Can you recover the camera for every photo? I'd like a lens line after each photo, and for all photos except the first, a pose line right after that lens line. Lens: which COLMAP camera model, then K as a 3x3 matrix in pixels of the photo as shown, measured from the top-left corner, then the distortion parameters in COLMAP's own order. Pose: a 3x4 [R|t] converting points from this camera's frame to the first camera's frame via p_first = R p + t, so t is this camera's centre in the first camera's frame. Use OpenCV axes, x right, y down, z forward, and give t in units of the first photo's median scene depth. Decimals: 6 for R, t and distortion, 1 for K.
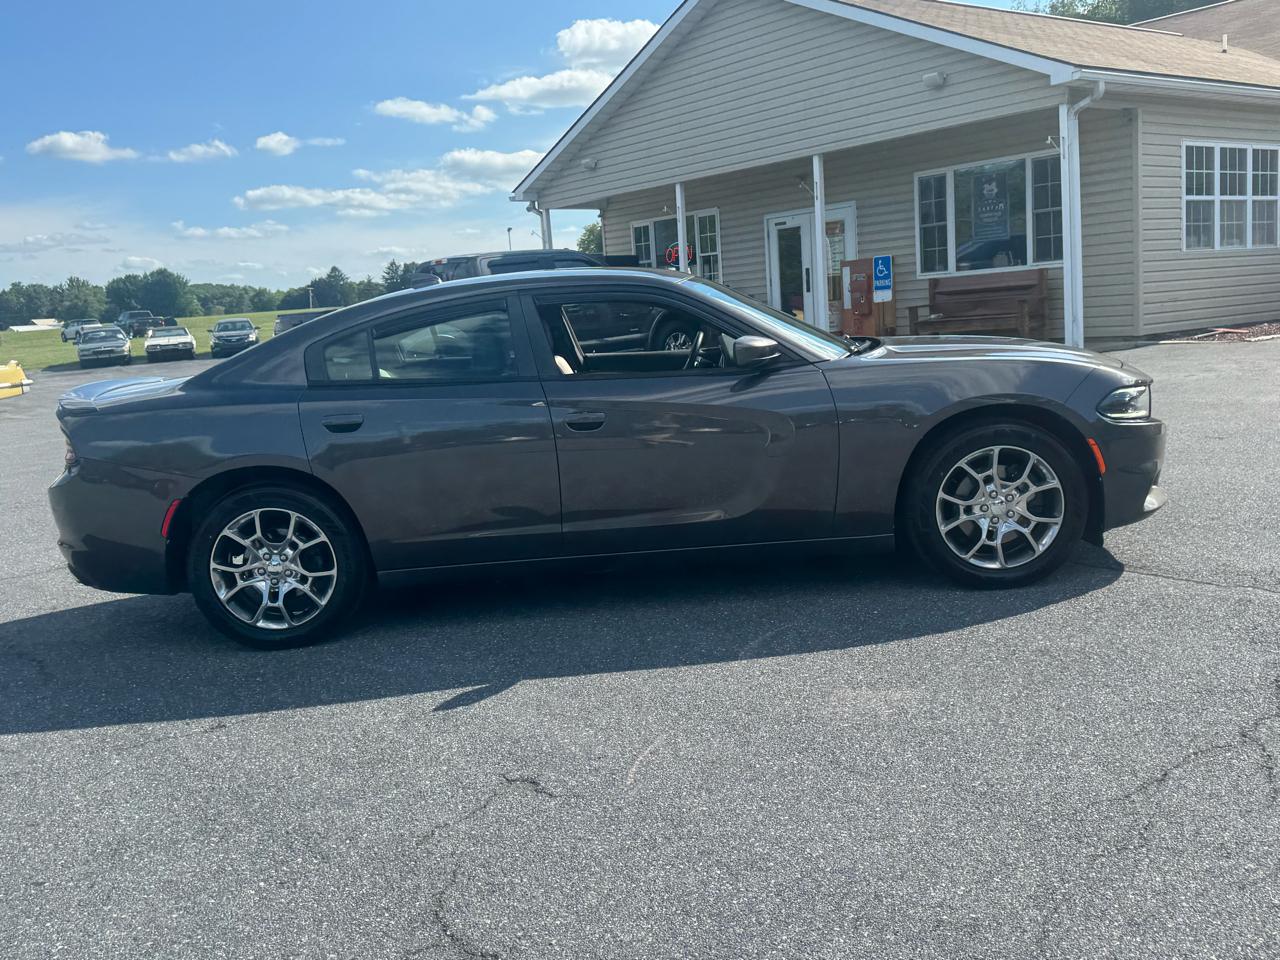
lens RADIAL K [[1264.9, 0, 634.1], [0, 1264.9, 497.6], [0, 0, 1]] dist [0.206242, -0.485613]
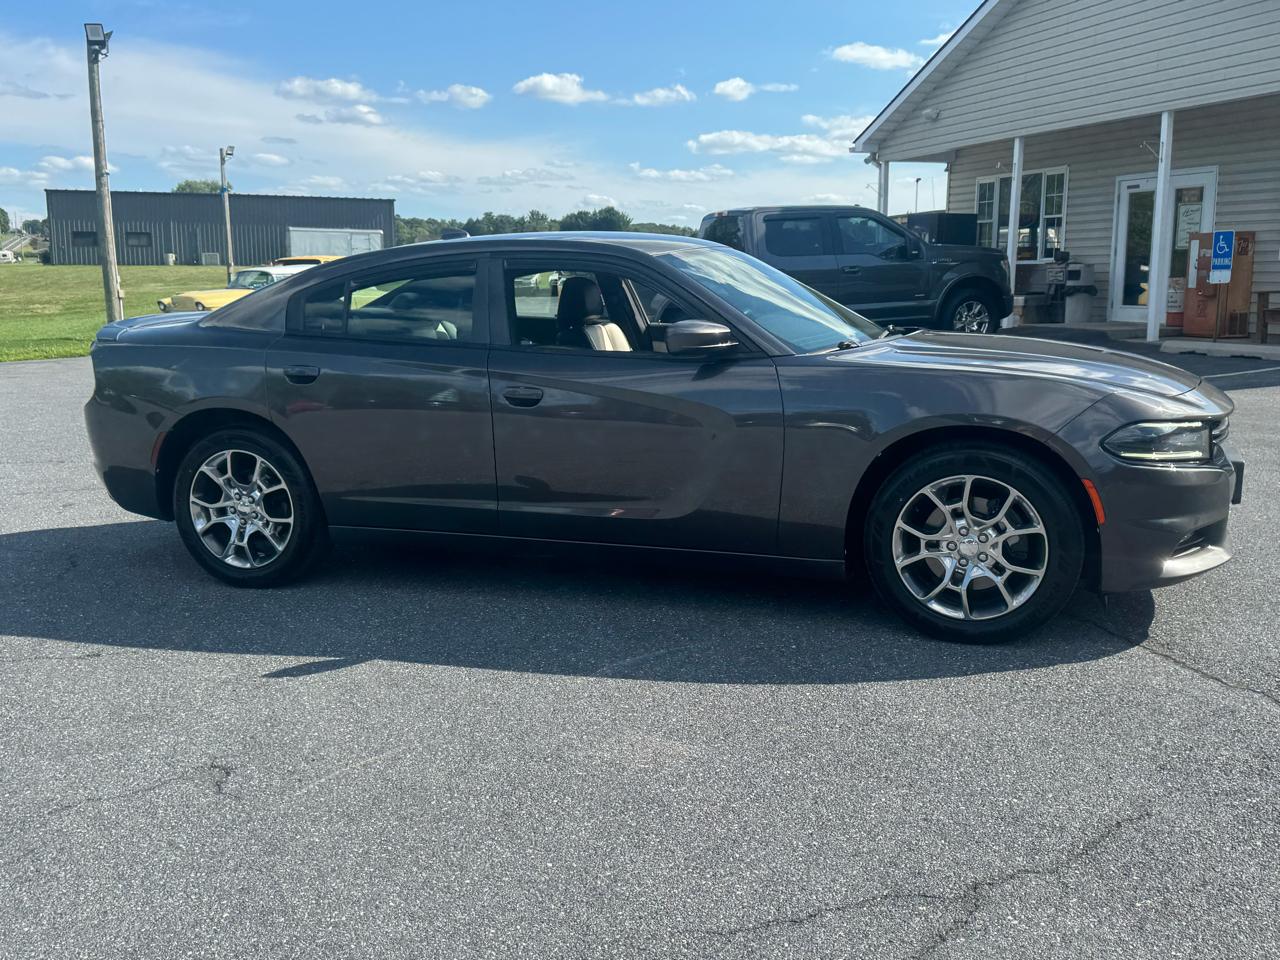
lens RADIAL K [[1248.1, 0, 651.2], [0, 1248.1, 493.4], [0, 0, 1]] dist [0.185575, -0.389475]
pose [[0.937735, 0.124599, -0.324234, 0.130428], [-0.111624, 0.992034, 0.058391, -0.019472], [0.328926, -0.018563, 0.944173, 0.055214]]
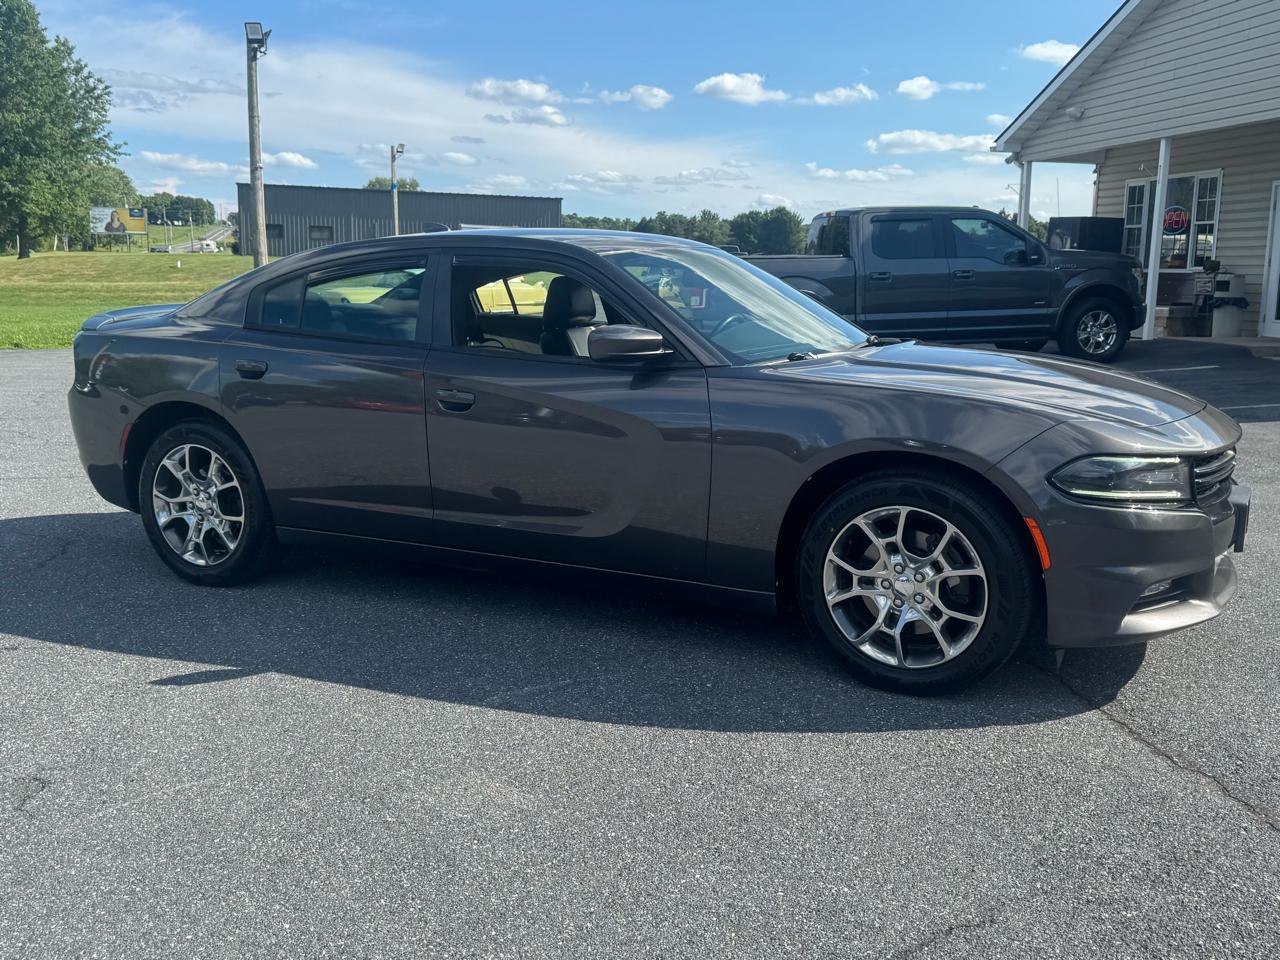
lens RADIAL K [[1249.4, 0, 665.8], [0, 1249.4, 475.2], [0, 0, 1]] dist [0.204527, -0.471070]
pose [[0.880897, 0.158422, -0.446008, 0.177862], [-0.146395, 0.987309, 0.061552, -0.030448], [0.450099, 0.011072, 0.892910, 0.100764]]
